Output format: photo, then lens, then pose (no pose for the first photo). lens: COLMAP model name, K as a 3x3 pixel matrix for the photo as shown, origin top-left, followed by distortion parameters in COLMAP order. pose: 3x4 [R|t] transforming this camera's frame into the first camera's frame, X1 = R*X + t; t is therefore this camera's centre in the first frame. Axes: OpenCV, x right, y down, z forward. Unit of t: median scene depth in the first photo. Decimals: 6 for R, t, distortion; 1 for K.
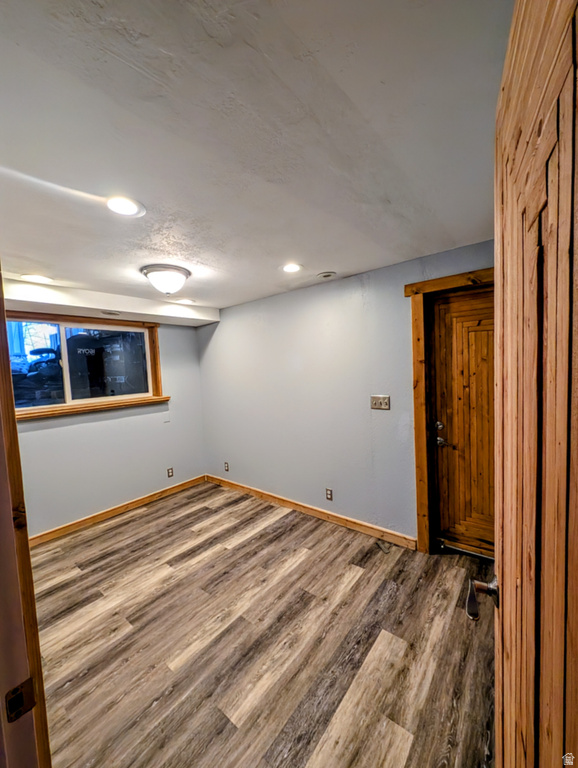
lens RADIAL K [[304.5, 0, 291.7], [0, 304.5, 386.9], [0, 0, 1]] dist [0.022942, -0.013987]
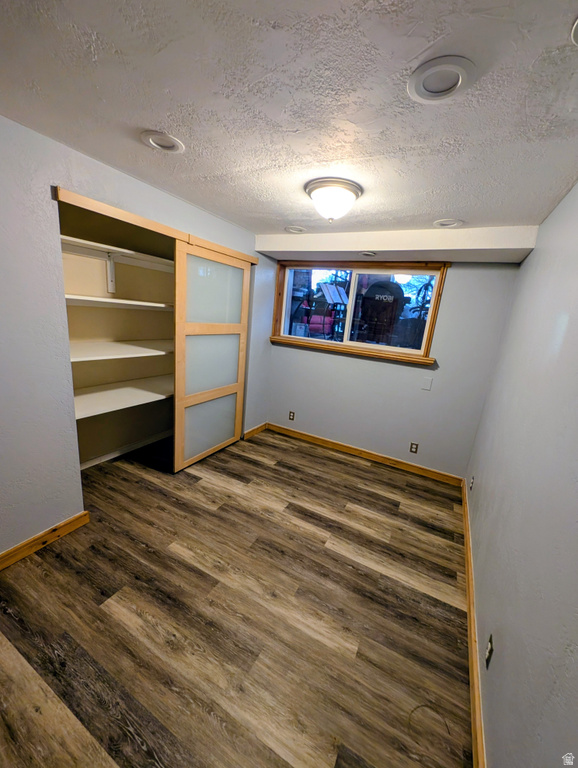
lens RADIAL K [[303.7, 0, 289.6], [0, 303.7, 386.4], [0, 0, 1]] dist [0.007847, -0.003757]
pose [[0.180764, 0.299206, -0.936910, 0.440189], [-0.167555, 0.948046, 0.270435, -0.081330], [0.969149, 0.108099, 0.221506, 0.731969]]
